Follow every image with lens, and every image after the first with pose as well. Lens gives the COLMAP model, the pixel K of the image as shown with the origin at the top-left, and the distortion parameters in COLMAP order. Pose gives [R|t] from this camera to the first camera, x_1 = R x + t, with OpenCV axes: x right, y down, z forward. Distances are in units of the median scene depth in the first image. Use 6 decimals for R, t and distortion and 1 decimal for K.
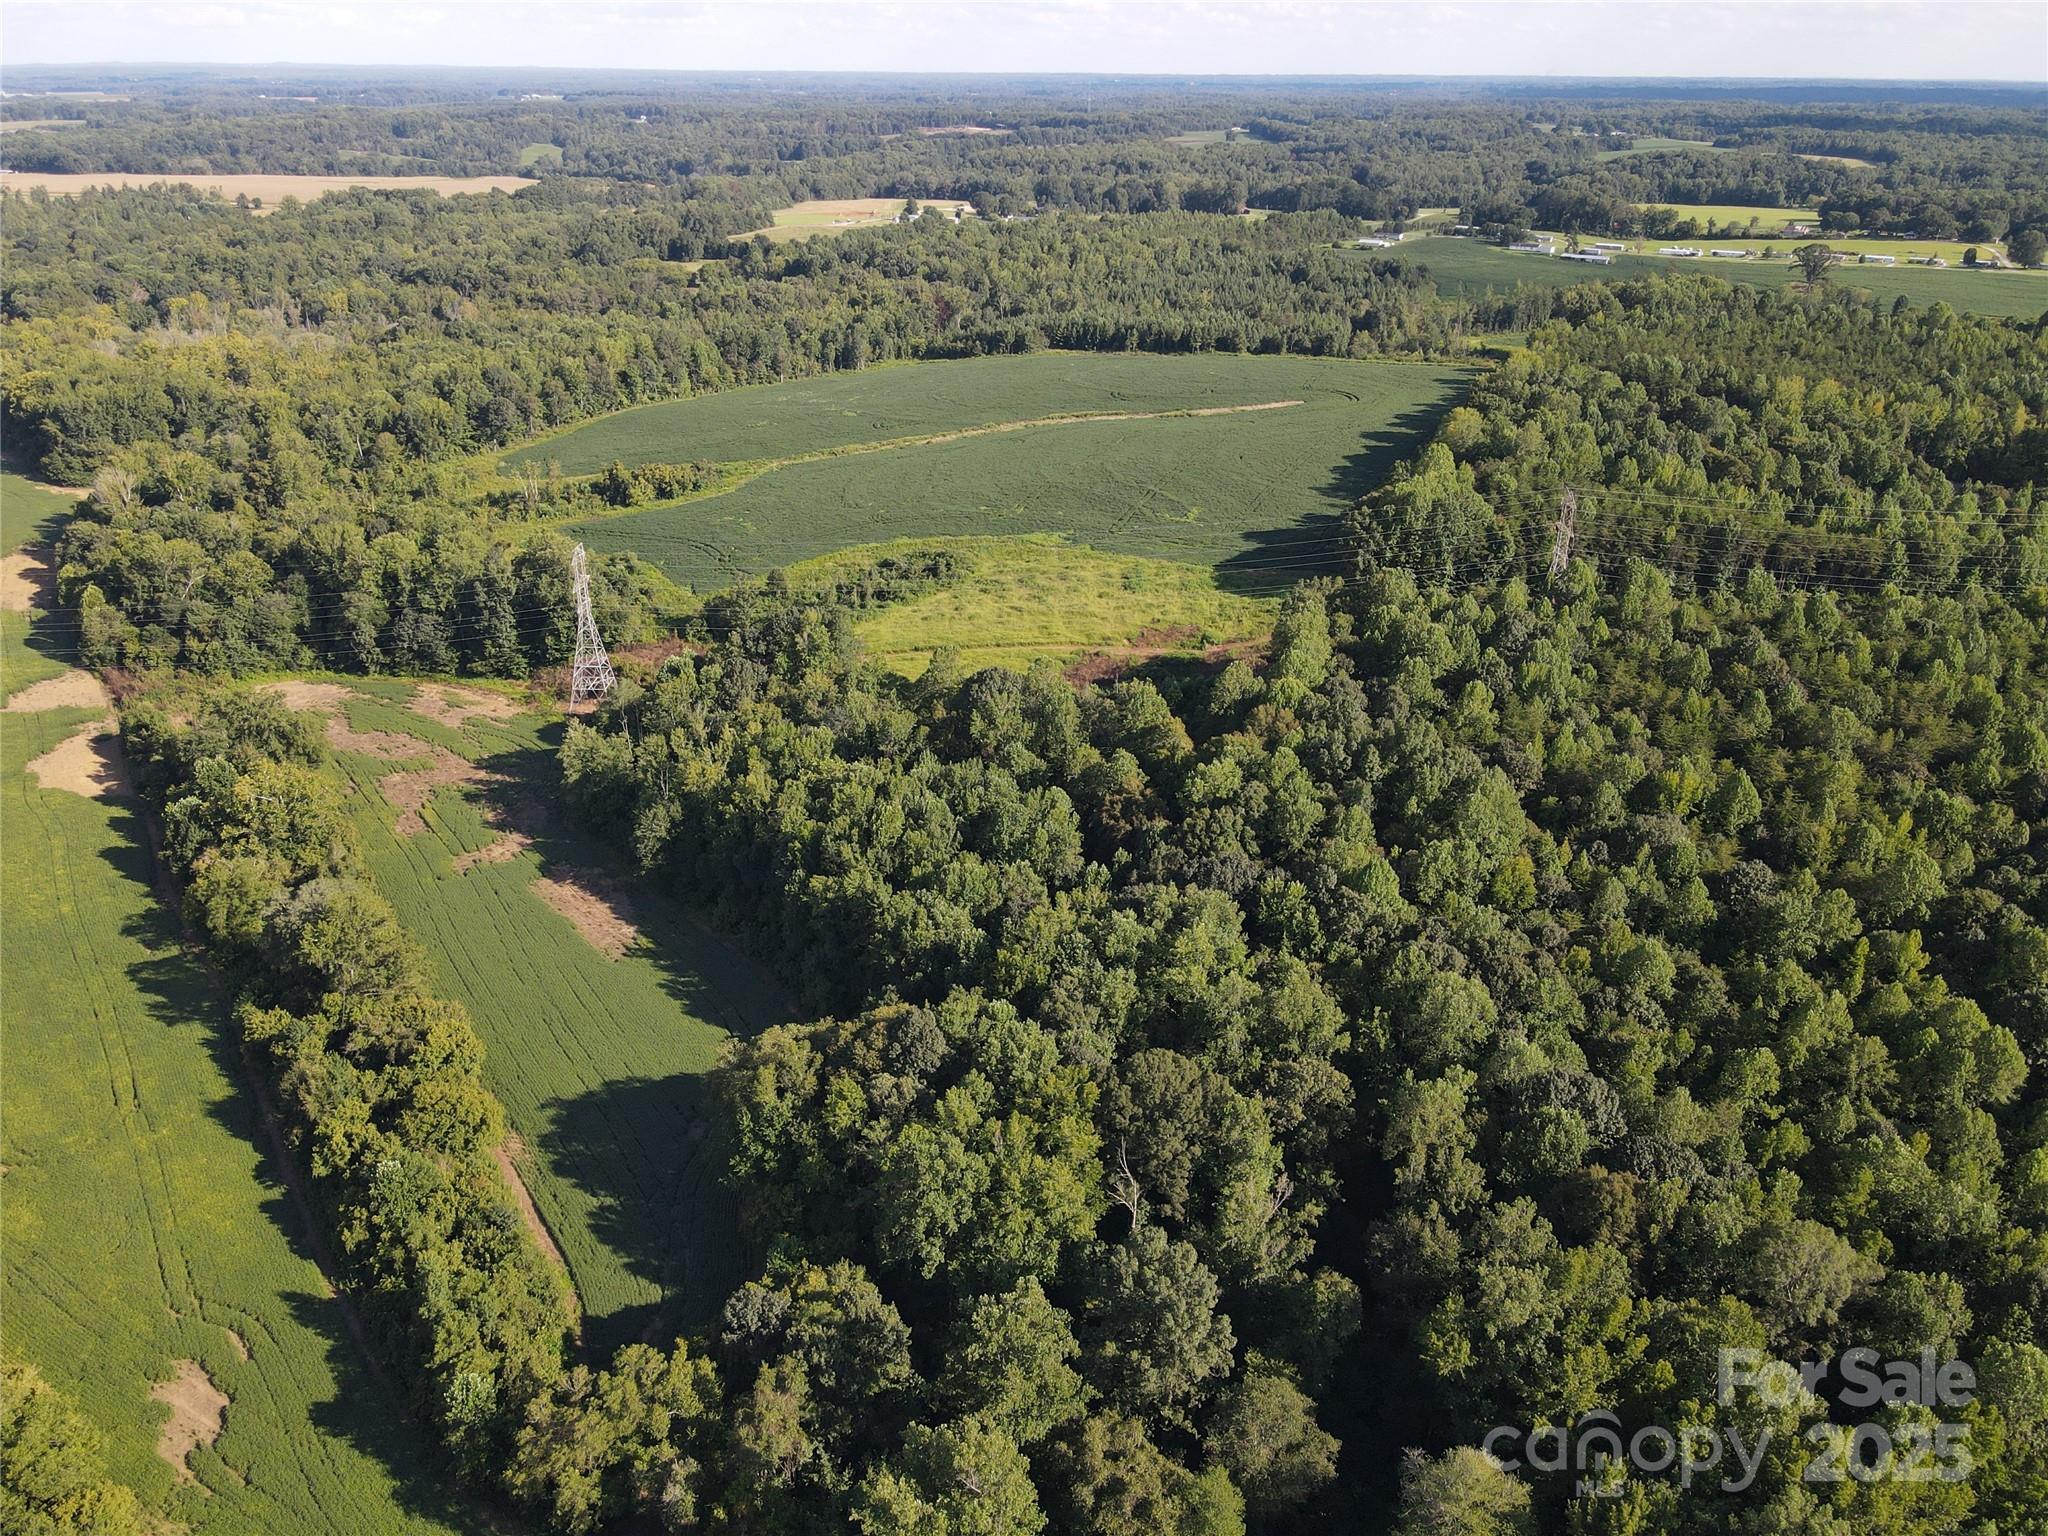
lens RADIAL K [[1502.9, 0, 1024.0], [0, 1502.9, 768.0], [0, 0, 1]] dist [0.003644, 0.022227]
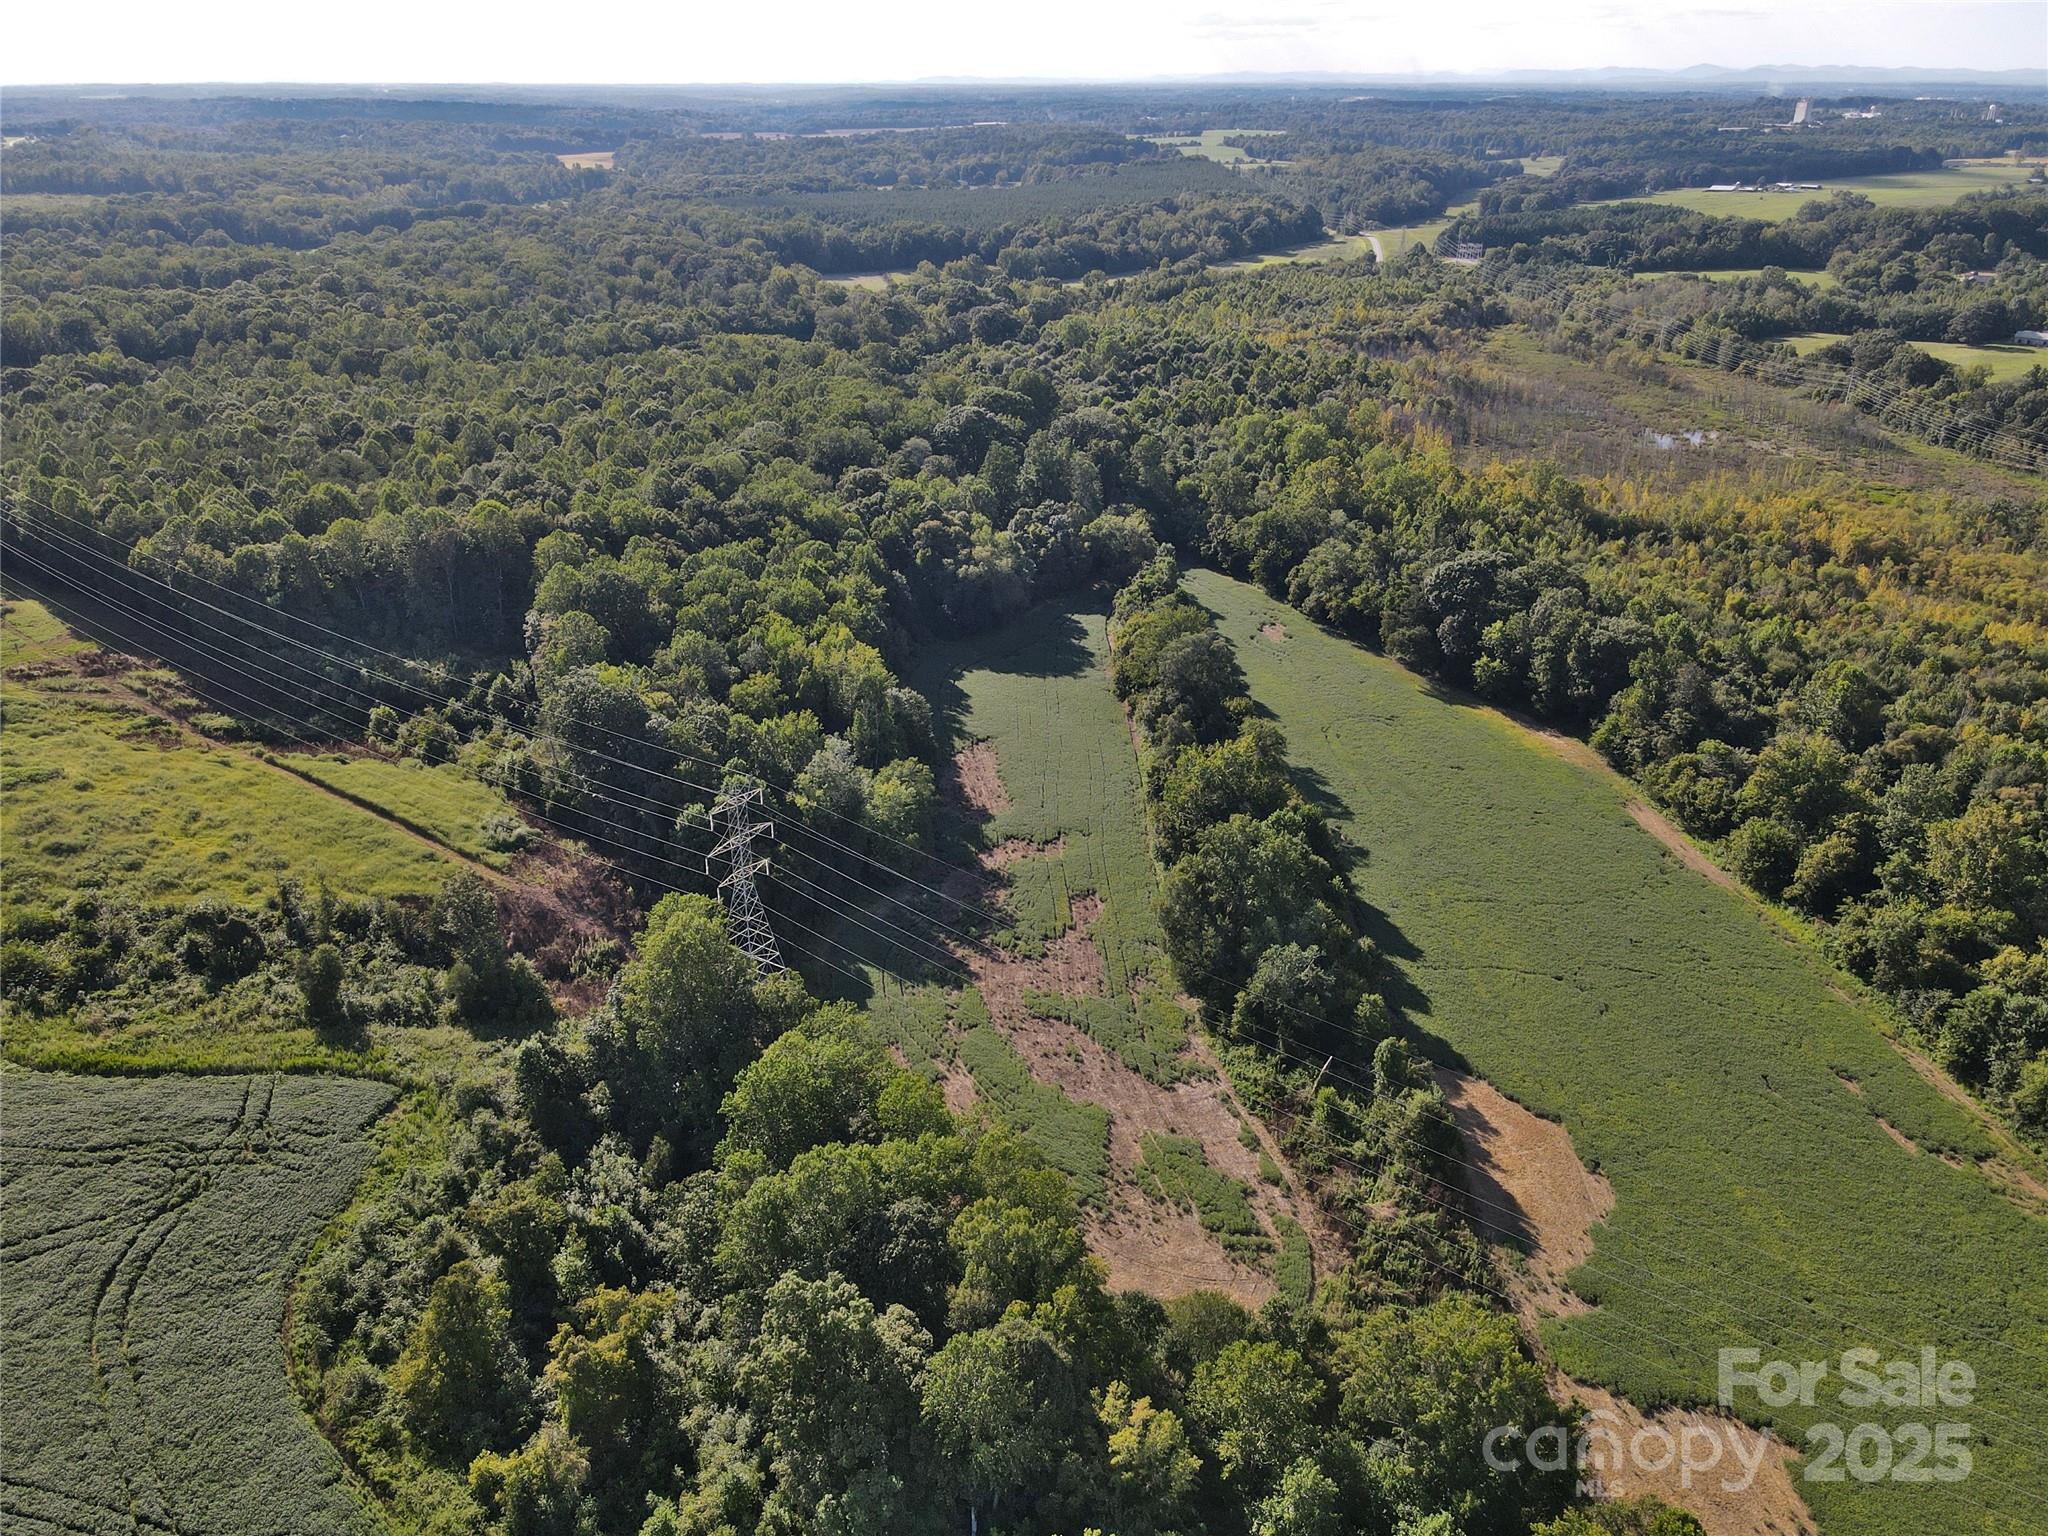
lens RADIAL K [[1502.9, 0, 1024.0], [0, 1502.9, 768.0], [0, 0, 1]] dist [0.003644, 0.022227]
pose [[-0.845623, -0.230674, 0.481364, -0.941093], [0.217731, 0.674305, 0.705625, -0.758935], [-0.487355, 0.701500, -0.519983, 1.720469]]
